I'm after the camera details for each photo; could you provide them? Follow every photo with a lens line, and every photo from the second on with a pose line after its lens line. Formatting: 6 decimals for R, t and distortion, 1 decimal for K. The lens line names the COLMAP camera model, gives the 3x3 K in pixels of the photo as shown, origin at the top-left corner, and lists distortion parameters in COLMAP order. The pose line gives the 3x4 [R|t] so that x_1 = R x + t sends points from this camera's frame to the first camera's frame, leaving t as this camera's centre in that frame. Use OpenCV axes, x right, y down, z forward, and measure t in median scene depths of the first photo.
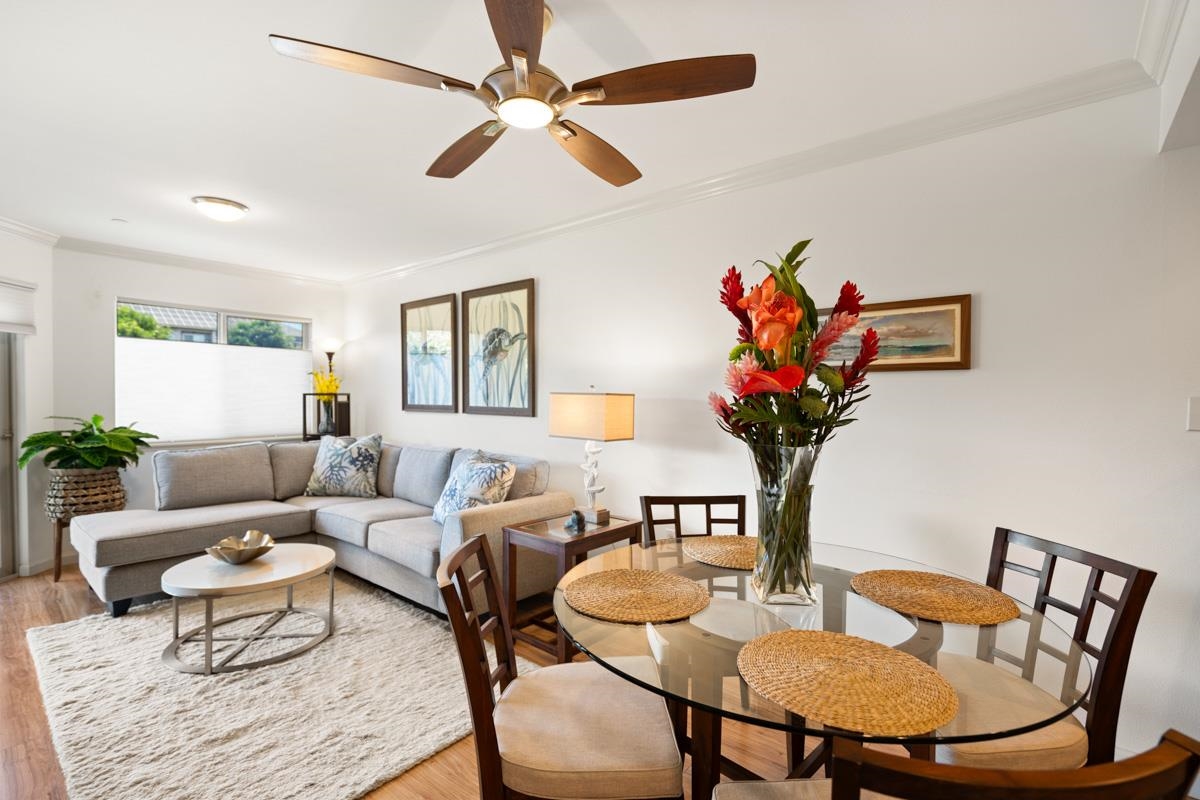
lens RADIAL K [[551.1, 0, 602.0], [0, 551.1, 406.2], [0, 0, 1]] dist [-0.002022, -0.000286]
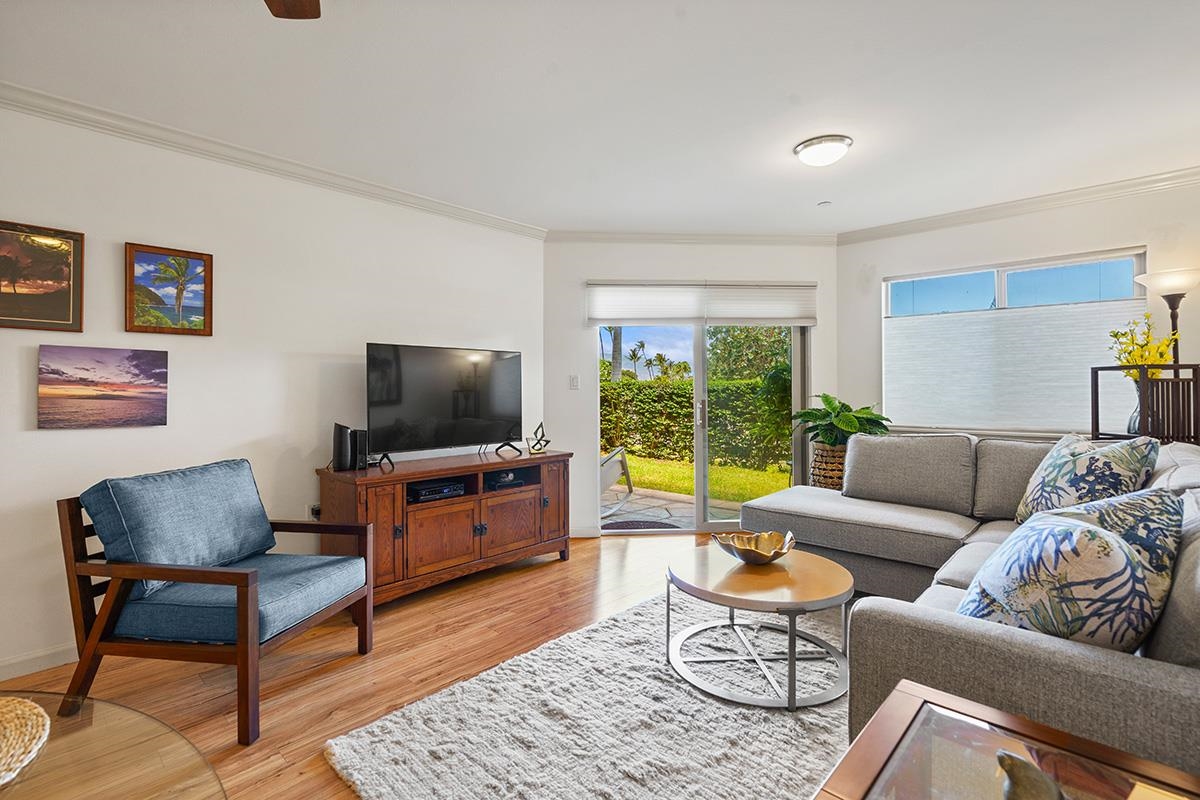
lens RADIAL K [[543.6, 0, 584.2], [0, 543.6, 390.0], [0, 0, 1]] dist [-0.002333, -0.000235]
pose [[-0.055776, -0.005252, -0.998429, 0.144512], [-0.017636, 0.999835, -0.004274, 0.019706], [0.998288, 0.017370, -0.055860, 0.576789]]
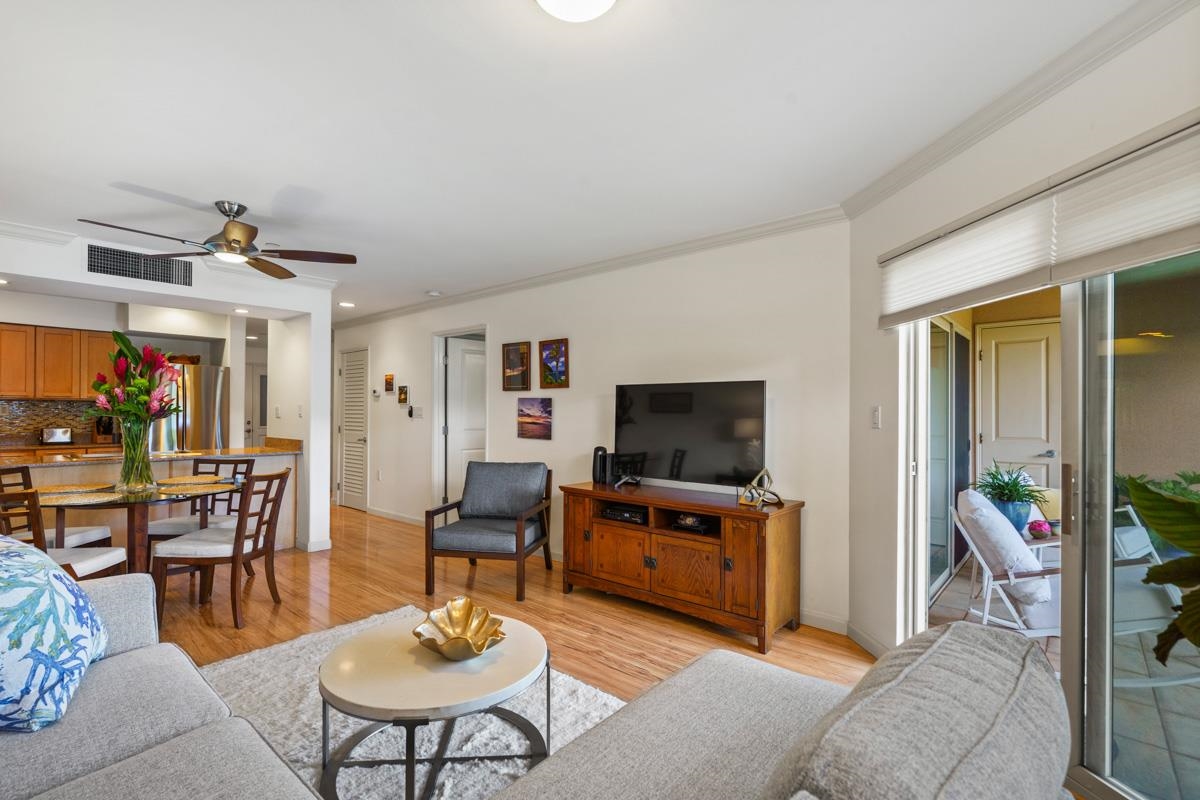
lens RADIAL K [[551.1, 0, 602.0], [0, 551.1, 406.2], [0, 0, 1]] dist [-0.002022, -0.000286]
pose [[-0.999874, -0.013749, -0.007885, -0.602200], [-0.013823, 0.999860, 0.009387, -0.017214], [0.007755, 0.009495, -0.999925, 1.235231]]
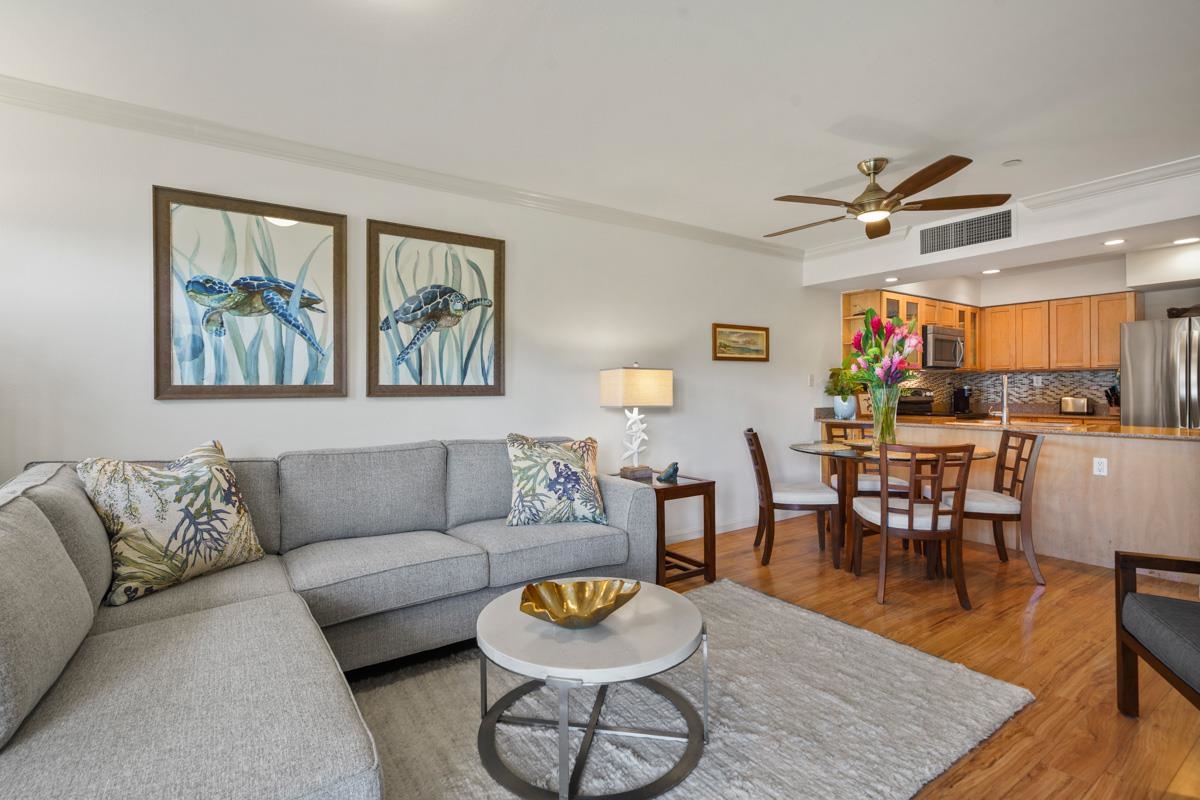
lens RADIAL K [[554.9, 0, 596.5], [0, 554.9, 387.9], [0, 0, 1]] dist [-0.000239, 0.000181]
pose [[0.259430, -0.005175, 0.965748, -0.928551], [0.029412, 0.999564, -0.002545, 0.014239], [-0.965314, 0.029065, 0.259469, 0.599058]]
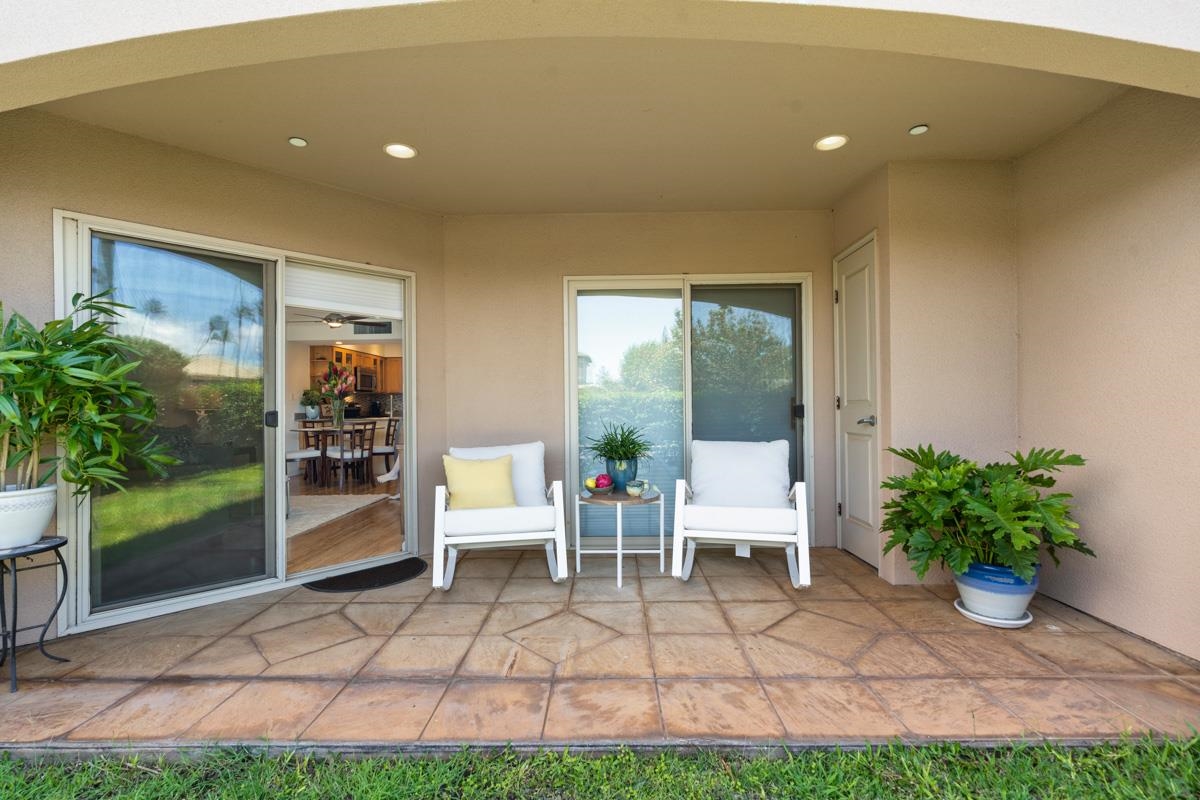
lens RADIAL K [[551.1, 0, 602.0], [0, 551.1, 406.2], [0, 0, 1]] dist [-0.002022, -0.000286]
pose [[-0.640614, 0.001941, 0.767861, -2.011437], [0.026770, 0.999445, 0.019808, 0.035249], [-0.767396, 0.033245, -0.640311, 0.911607]]
